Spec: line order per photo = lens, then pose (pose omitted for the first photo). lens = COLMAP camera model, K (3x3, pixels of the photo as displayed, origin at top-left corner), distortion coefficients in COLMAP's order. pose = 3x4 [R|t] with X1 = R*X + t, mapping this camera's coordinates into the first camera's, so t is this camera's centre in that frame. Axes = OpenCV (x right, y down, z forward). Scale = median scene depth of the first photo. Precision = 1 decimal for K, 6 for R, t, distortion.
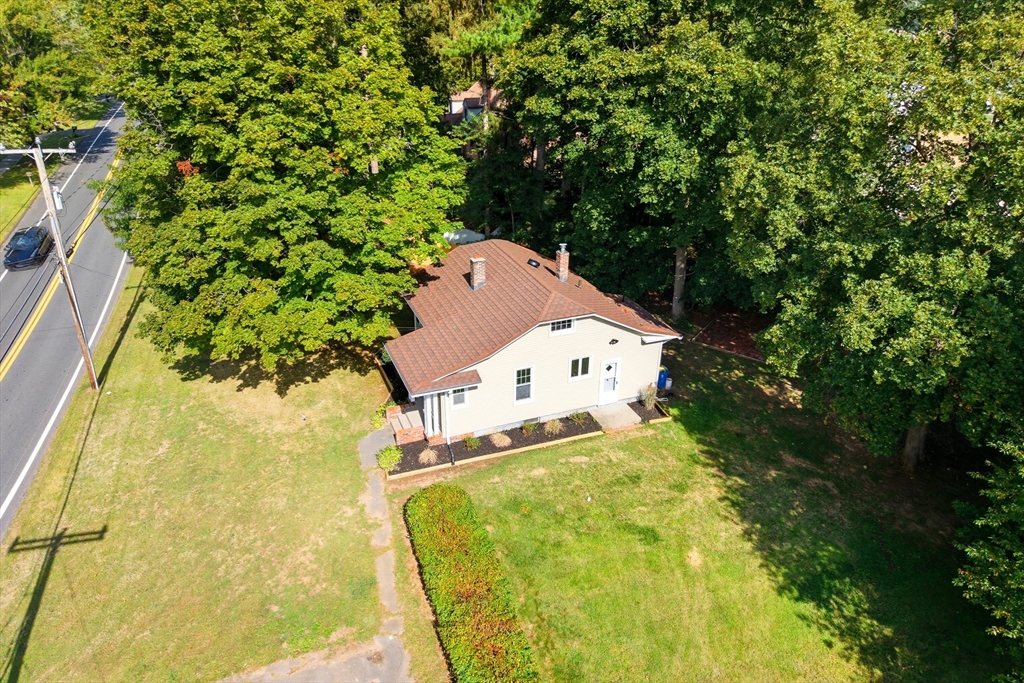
lens RADIAL K [[668.0, 0, 506.2], [0, 668.0, 338.7], [0, 0, 1]] dist [-0.011253, 0.003412]
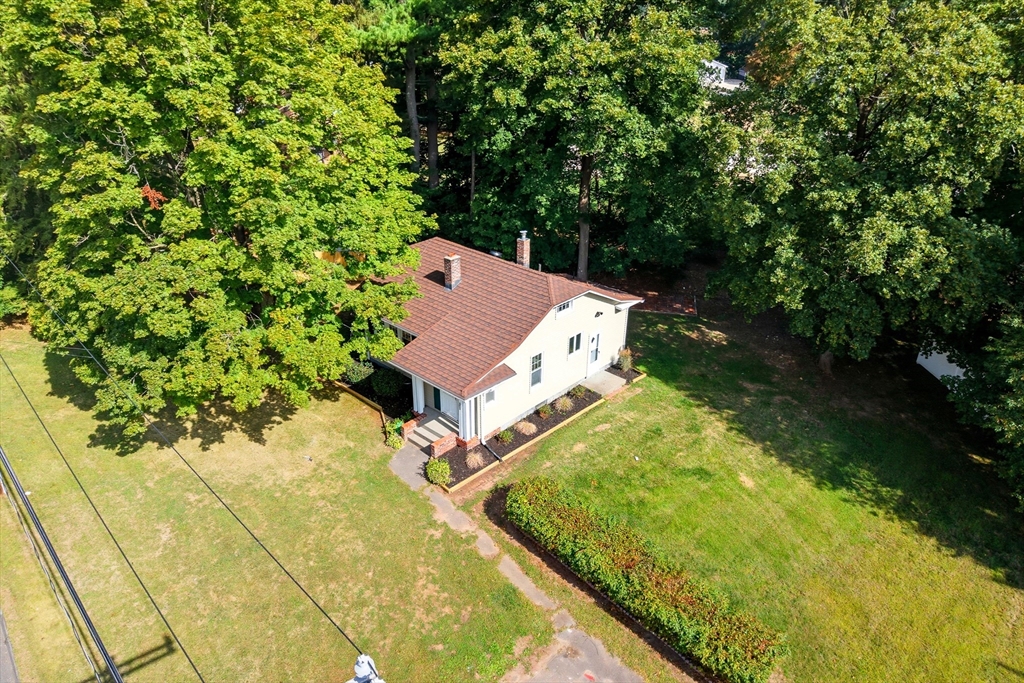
lens RADIAL K [[668.0, 0, 507.5], [0, 668.0, 340.8], [0, 0, 1]] dist [-0.011253, 0.003412]
pose [[0.912109, -0.189996, 0.363262, -0.413251], [0.186729, 0.981406, 0.044447, -0.031447], [-0.364952, 0.027291, 0.930626, 0.068359]]
